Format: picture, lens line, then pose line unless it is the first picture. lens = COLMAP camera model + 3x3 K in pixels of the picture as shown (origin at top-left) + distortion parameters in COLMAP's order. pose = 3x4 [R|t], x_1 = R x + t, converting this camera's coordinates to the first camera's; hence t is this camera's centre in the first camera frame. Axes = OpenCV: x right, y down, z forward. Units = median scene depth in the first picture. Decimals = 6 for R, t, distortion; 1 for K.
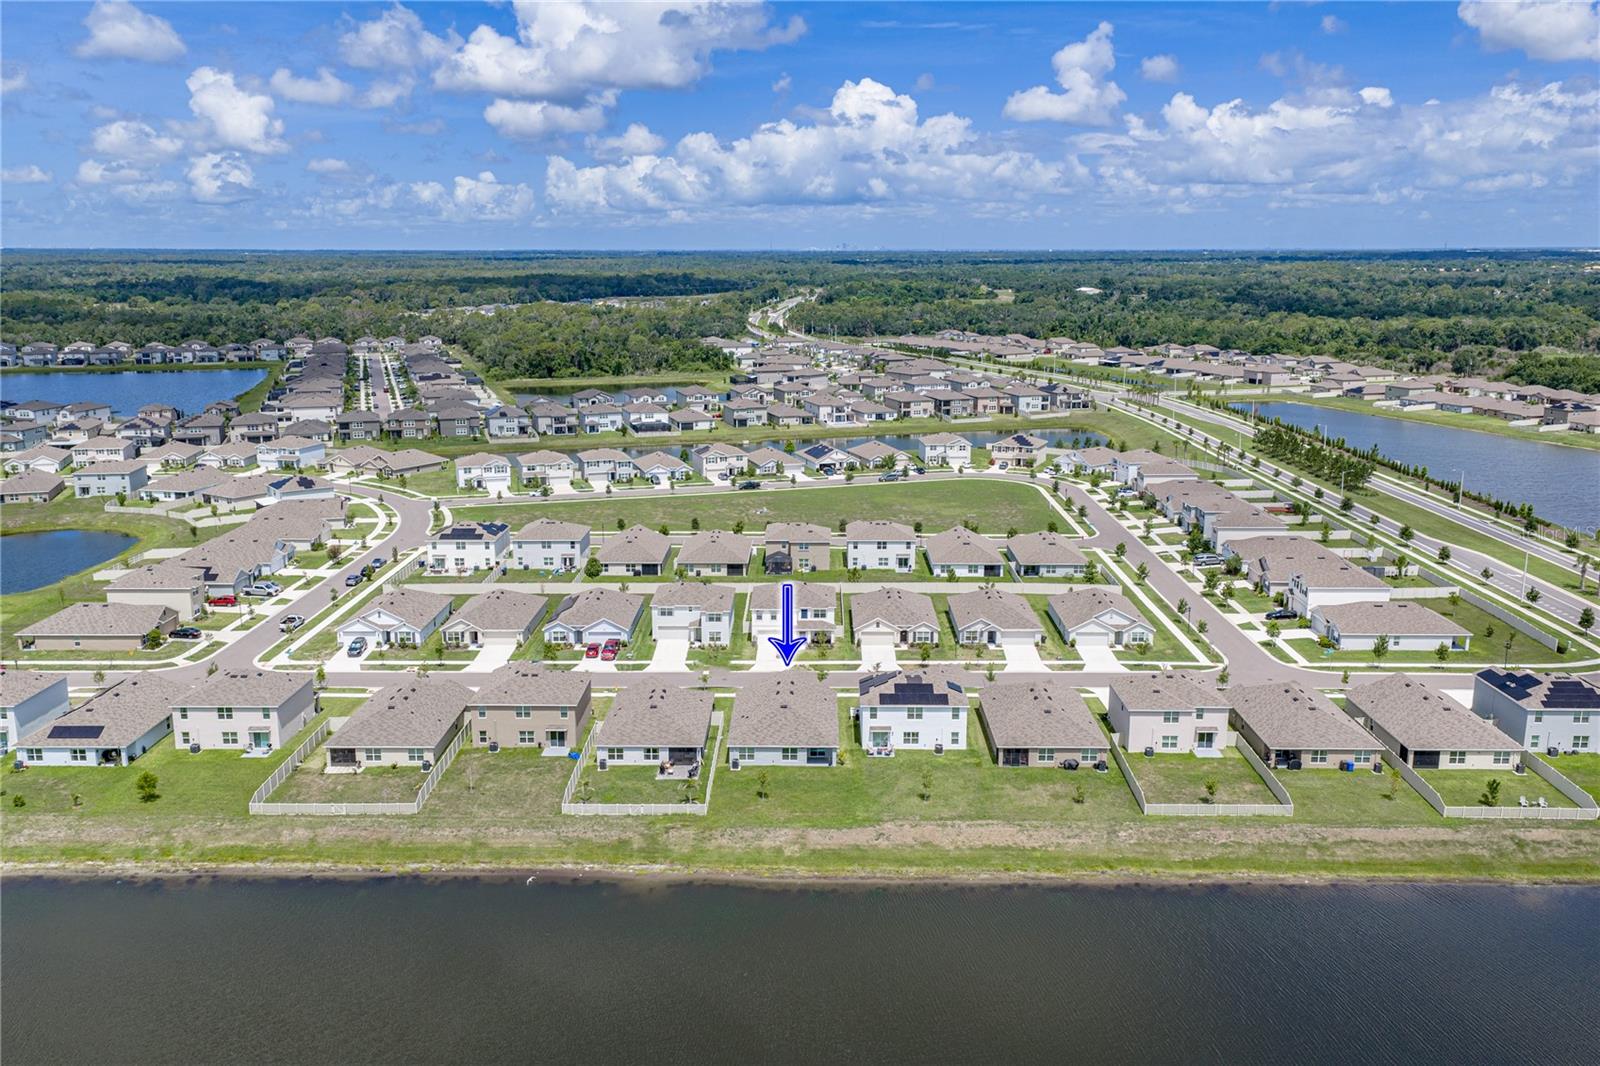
lens RADIAL K [[1319.4, 0, 795.0], [0, 1319.4, 535.4], [0, 0, 1]] dist [0.036151, -0.020314]
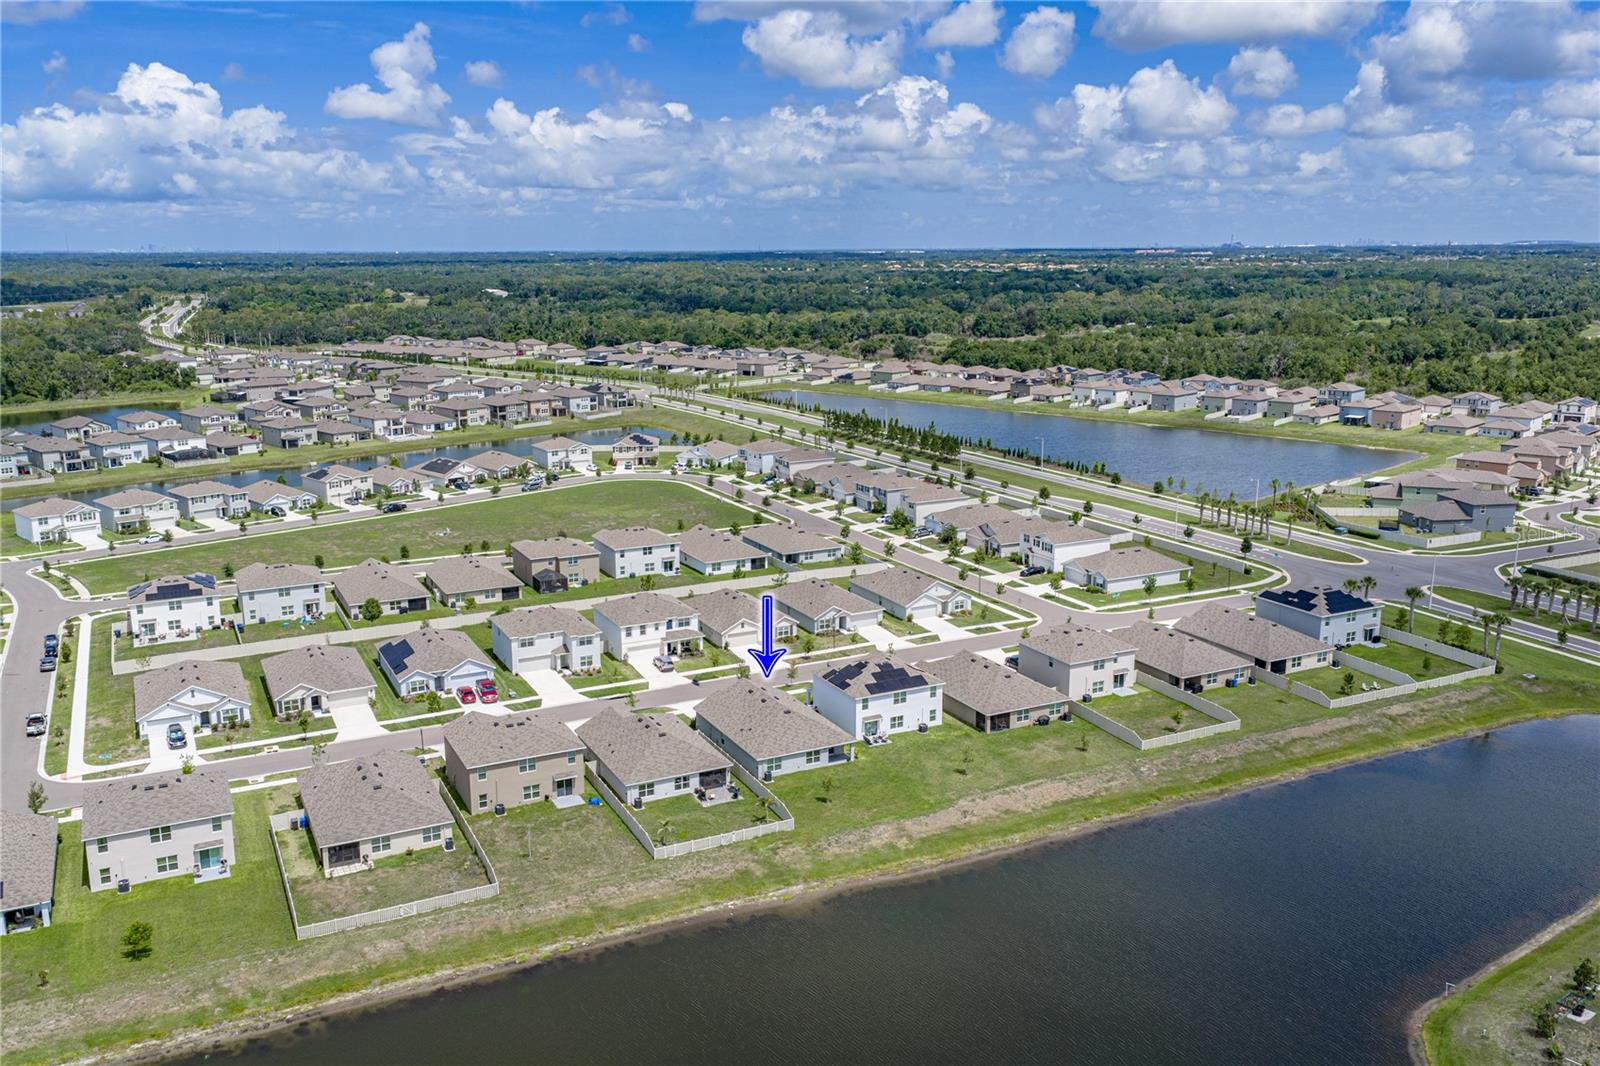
lens RADIAL K [[1319.4, 0, 788.8], [0, 1319.4, 523.0], [0, 0, 1]] dist [0.036151, -0.020314]
pose [[0.888490, -0.098187, 0.448268, -0.285657], [0.102744, 0.994606, 0.014212, -0.016668], [-0.447245, 0.033430, 0.893786, 0.069839]]
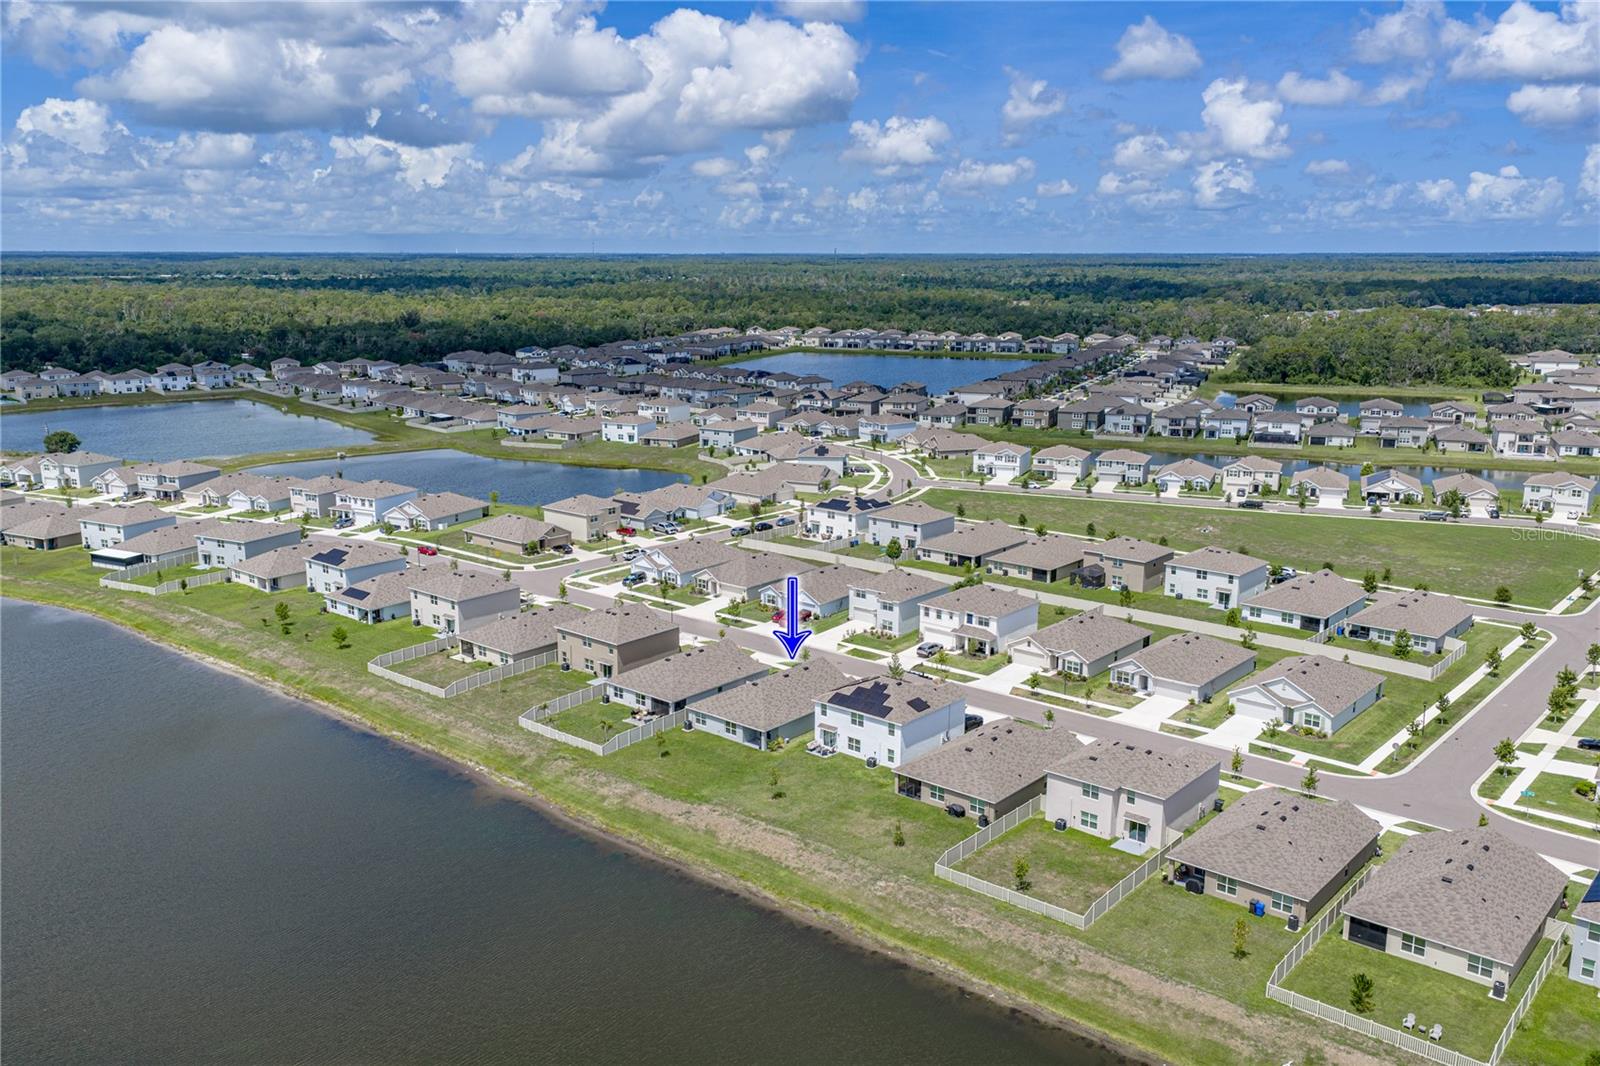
lens RADIAL K [[1319.4, 0, 805.2], [0, 1319.4, 540.8], [0, 0, 1]] dist [0.036151, -0.020314]
pose [[0.769691, 0.138145, -0.623291, 0.414789], [-0.137246, 0.989285, 0.049782, -0.022644], [0.623490, 0.047227, 0.780404, 0.149220]]
